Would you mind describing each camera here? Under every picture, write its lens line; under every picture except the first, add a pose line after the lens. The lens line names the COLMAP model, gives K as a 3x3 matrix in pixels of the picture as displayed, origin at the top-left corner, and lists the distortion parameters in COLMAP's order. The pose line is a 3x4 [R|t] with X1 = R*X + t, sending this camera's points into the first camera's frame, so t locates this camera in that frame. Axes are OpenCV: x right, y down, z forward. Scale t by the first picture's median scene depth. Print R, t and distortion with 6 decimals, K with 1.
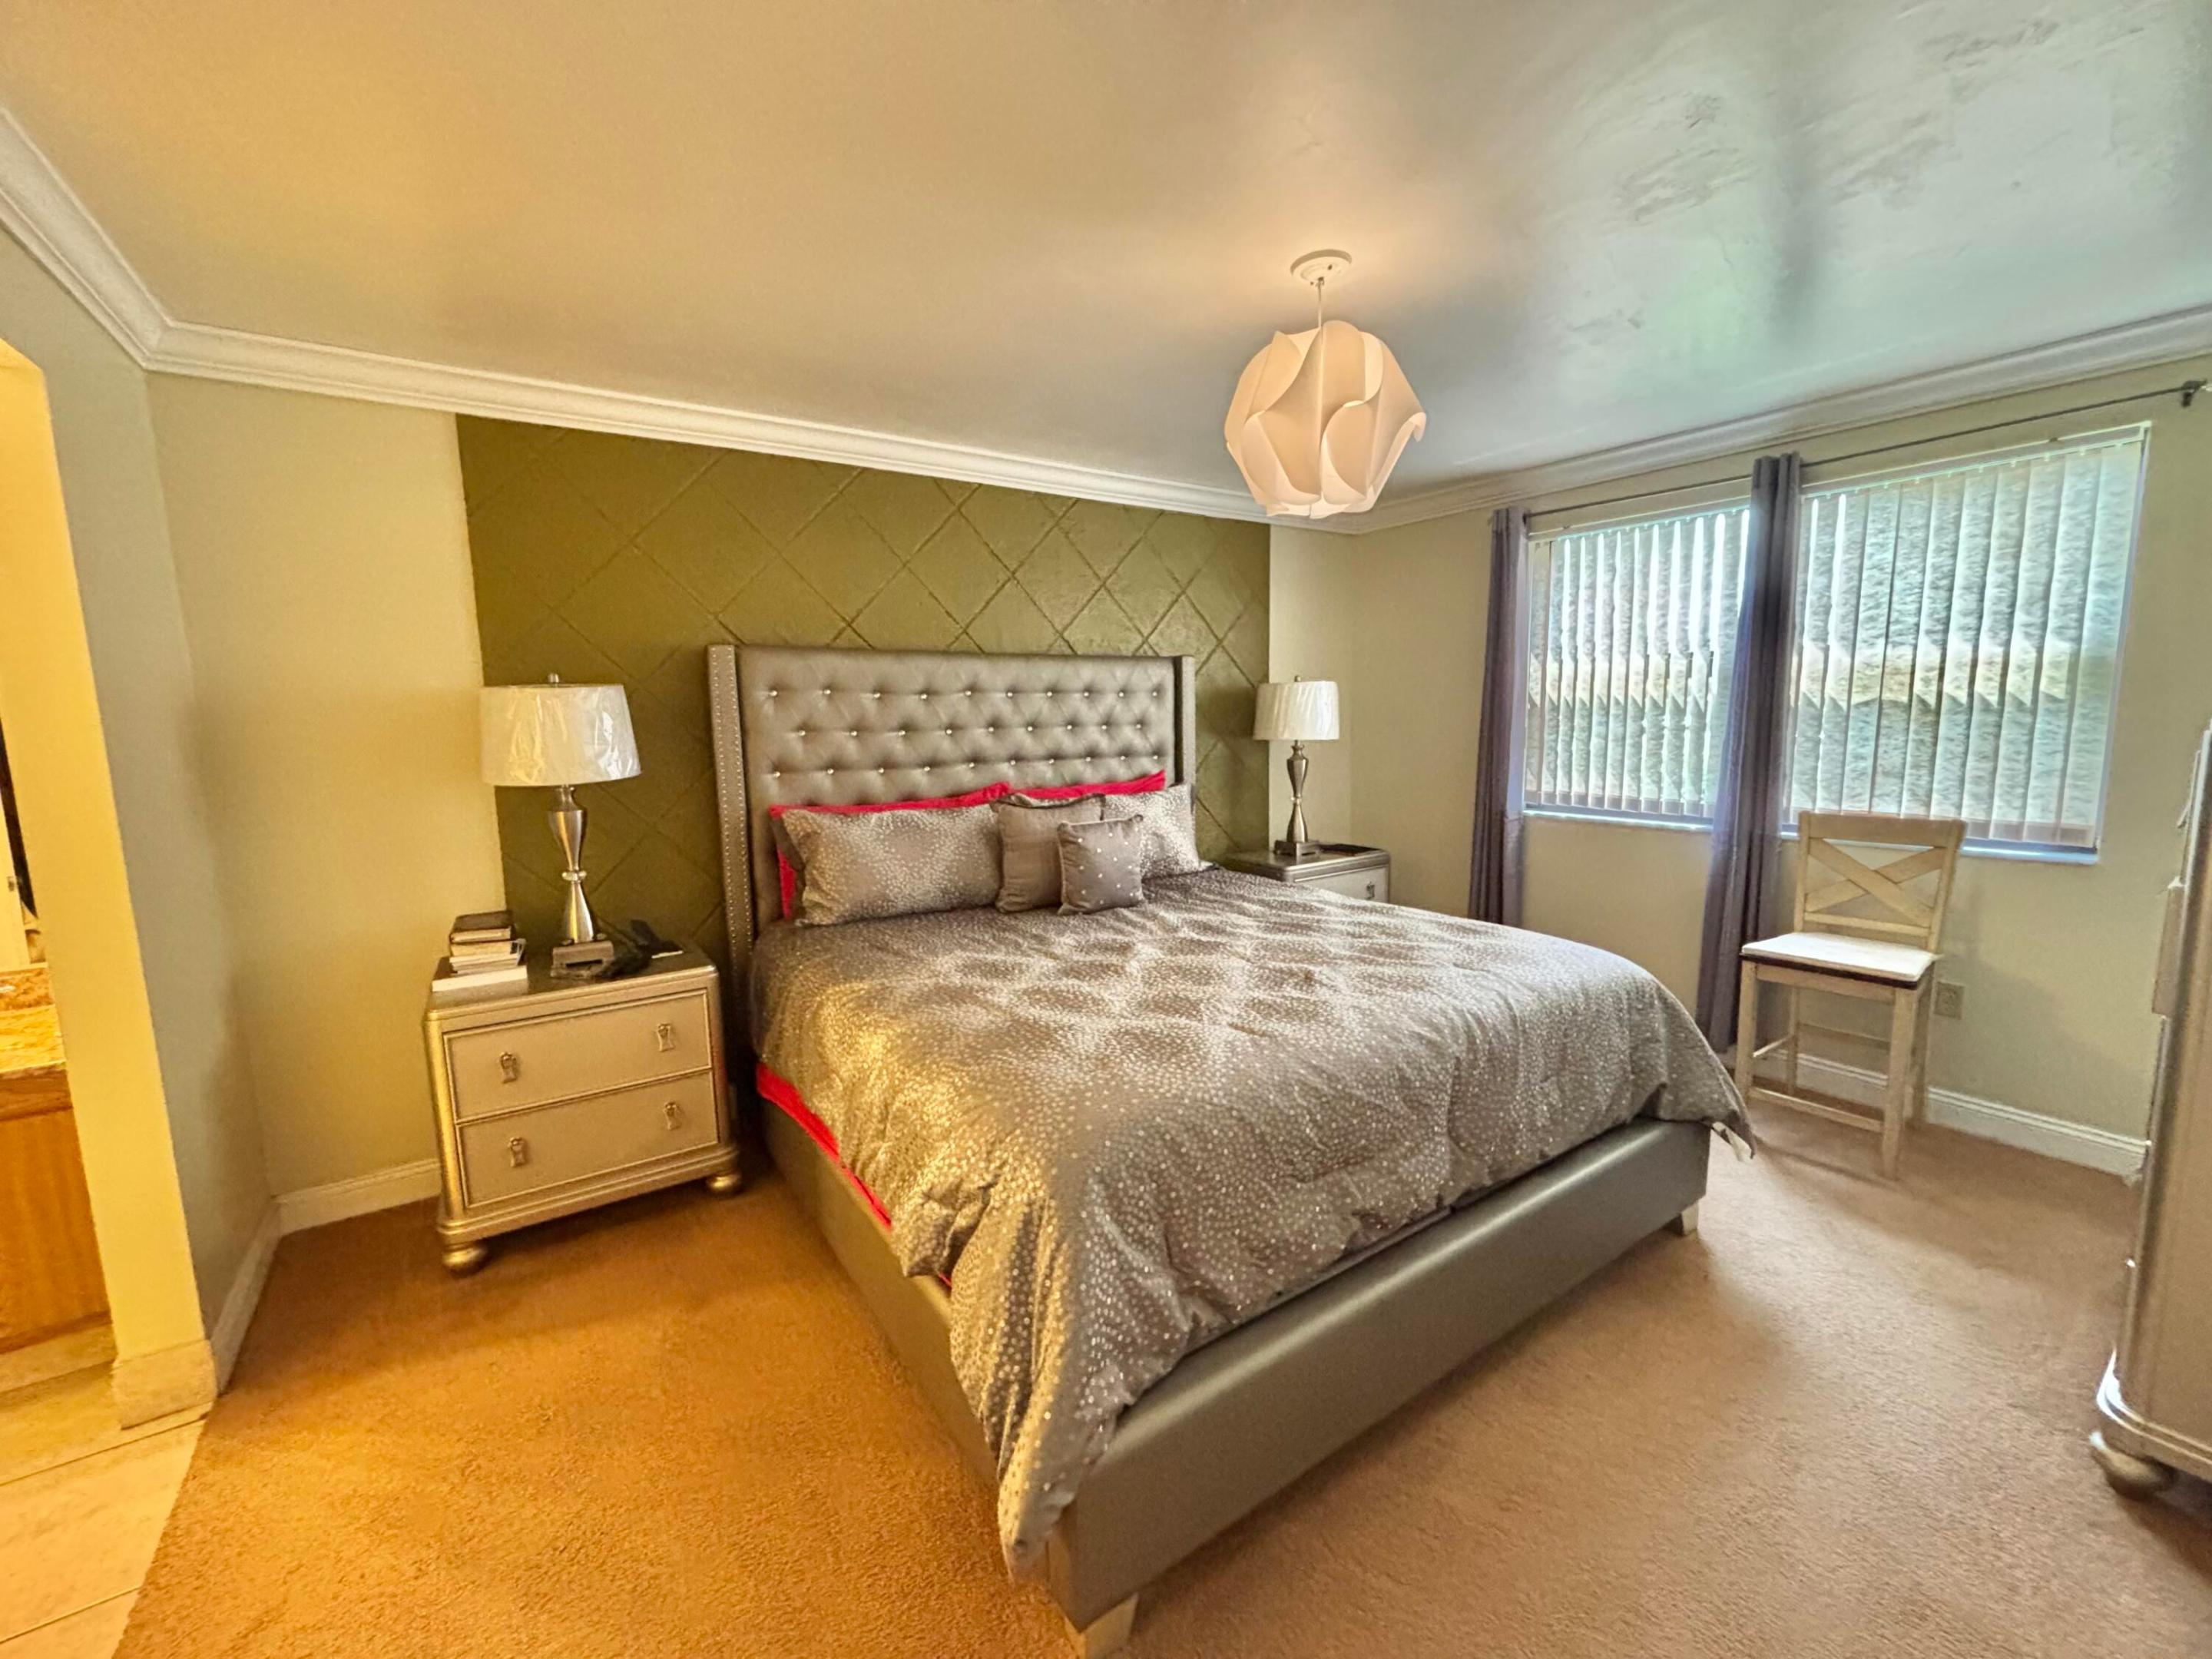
lens RADIAL K [[898.4, 0, 1106.0], [0, 898.4, 829.5], [0, 0, 1]] dist [0.045972, -0.000073]
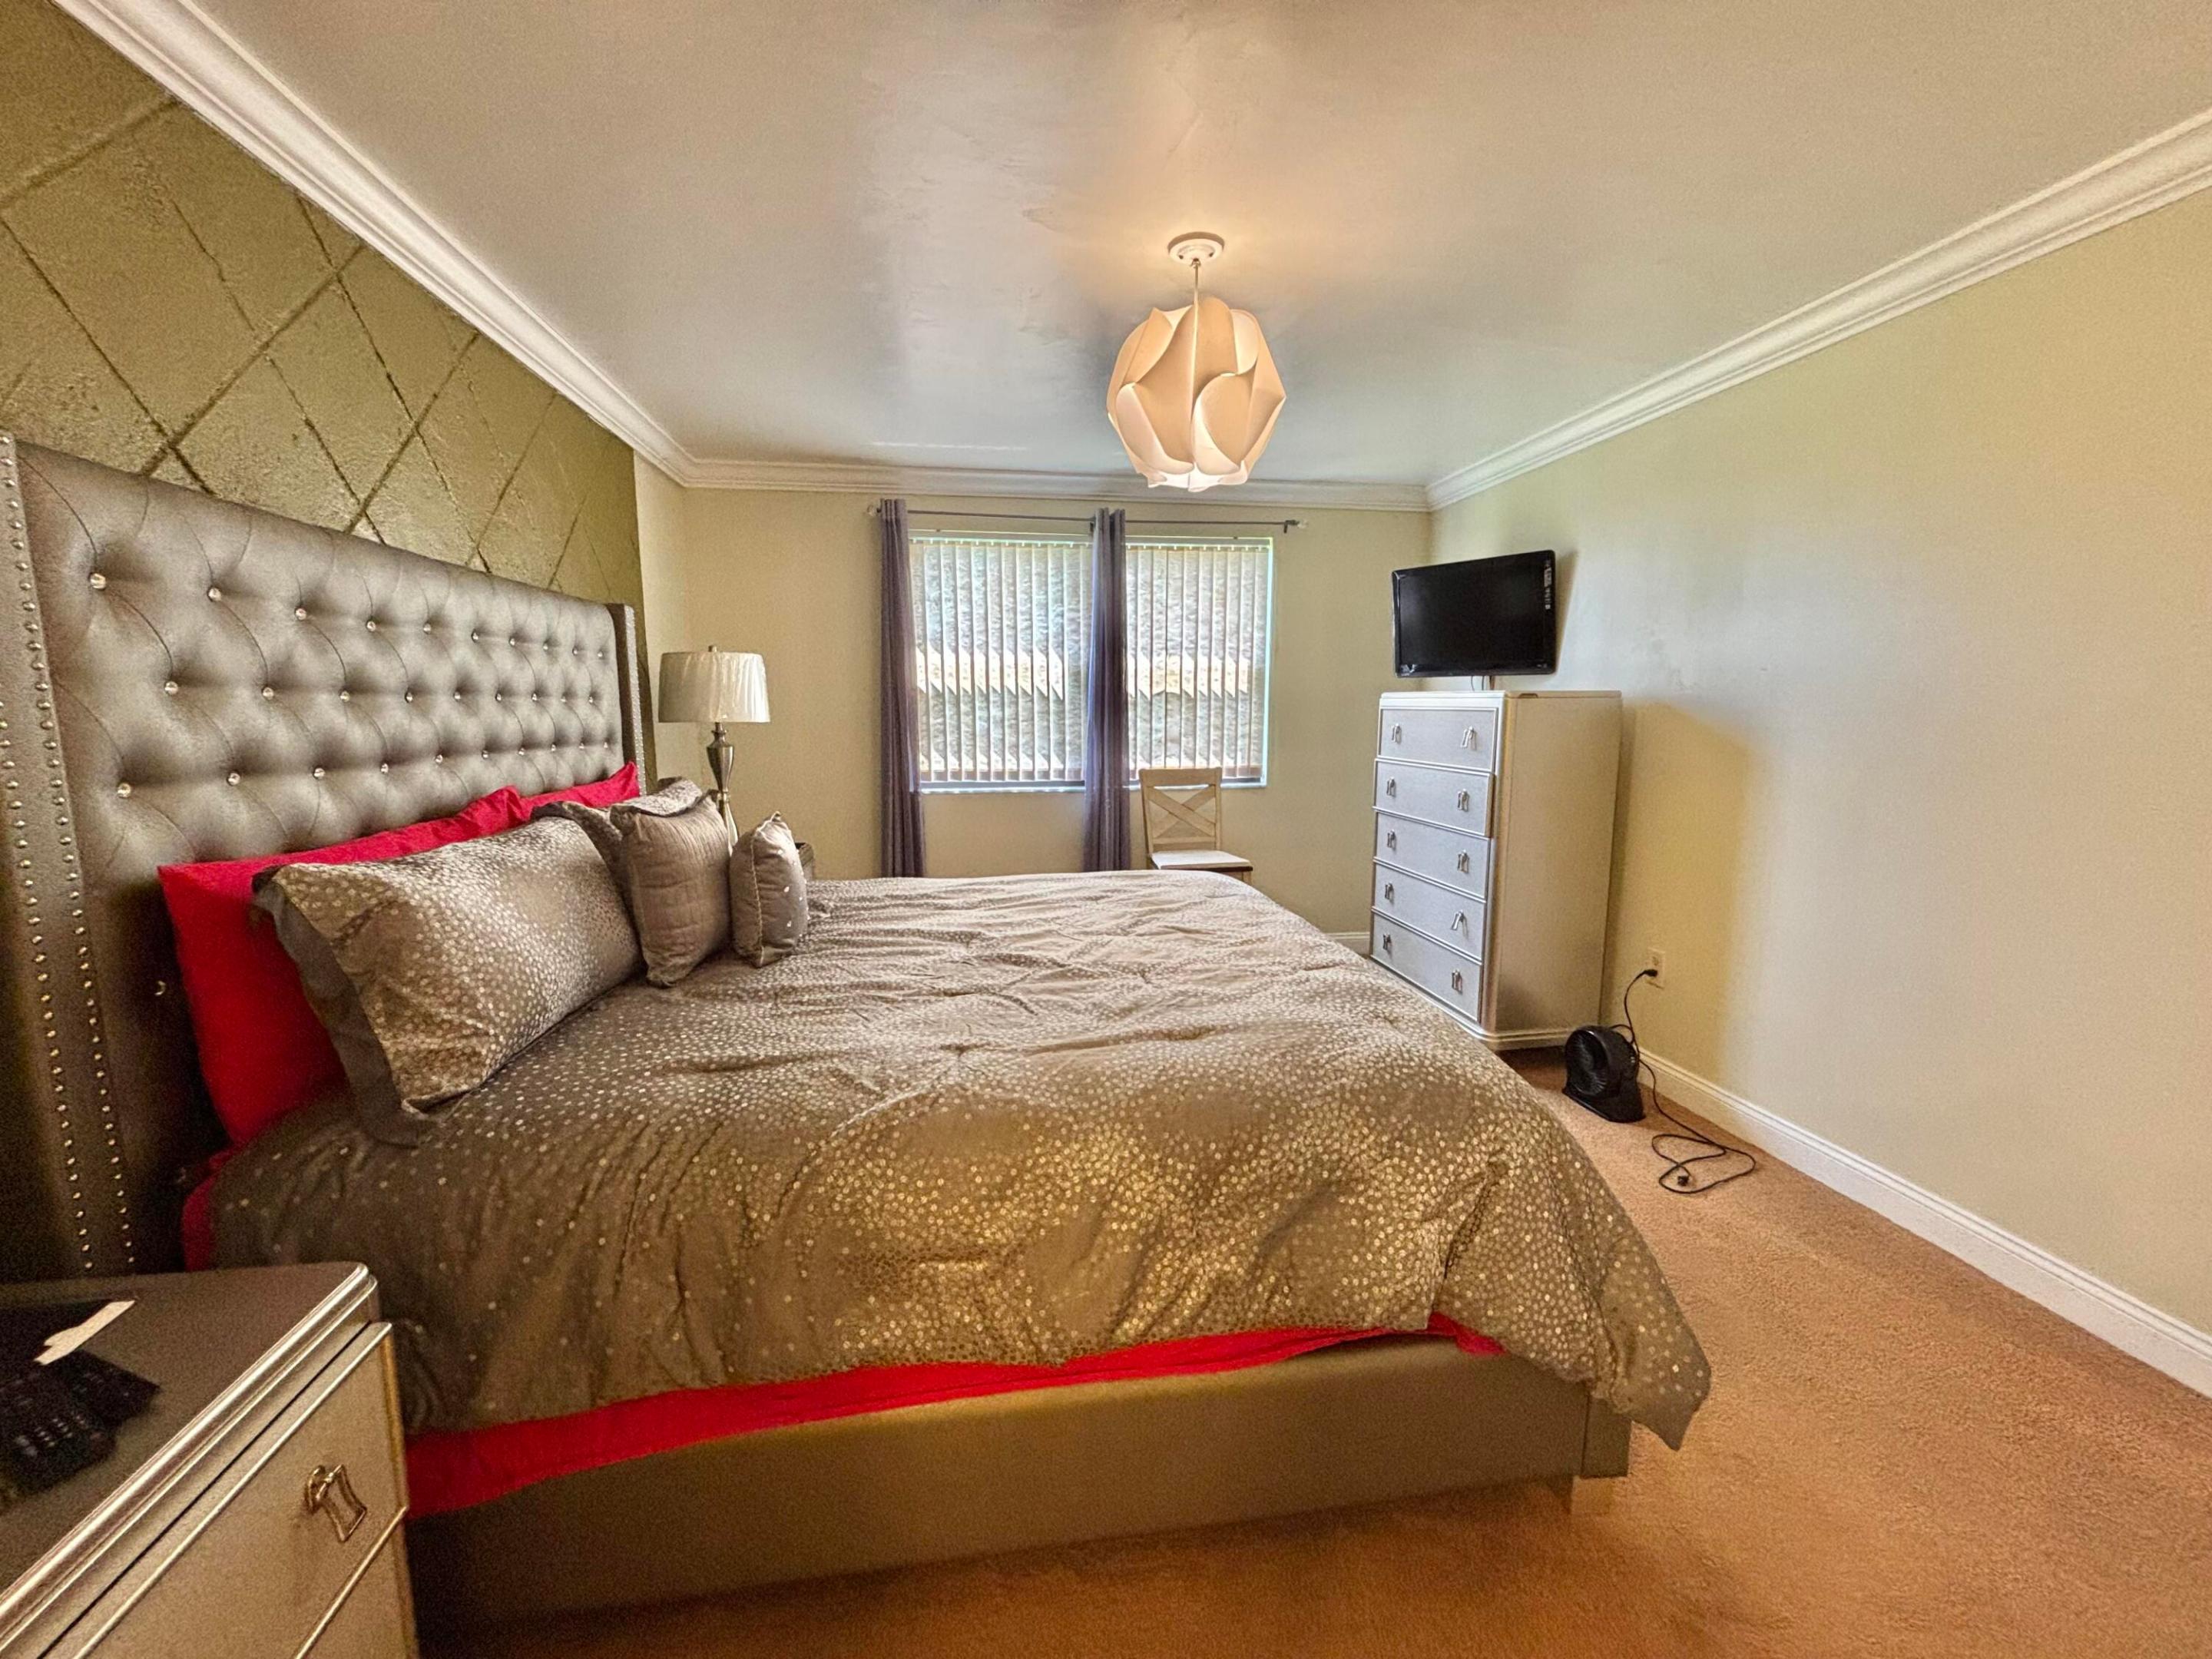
lens RADIAL K [[898.4, 0, 1106.0], [0, 898.4, 829.5], [0, 0, 1]] dist [0.045972, -0.000073]
pose [[0.442706, -0.105545, 0.890433, -0.513654], [0.114709, 0.991555, 0.060500, -0.018108], [-0.889299, 0.075357, 0.451075, 0.428542]]
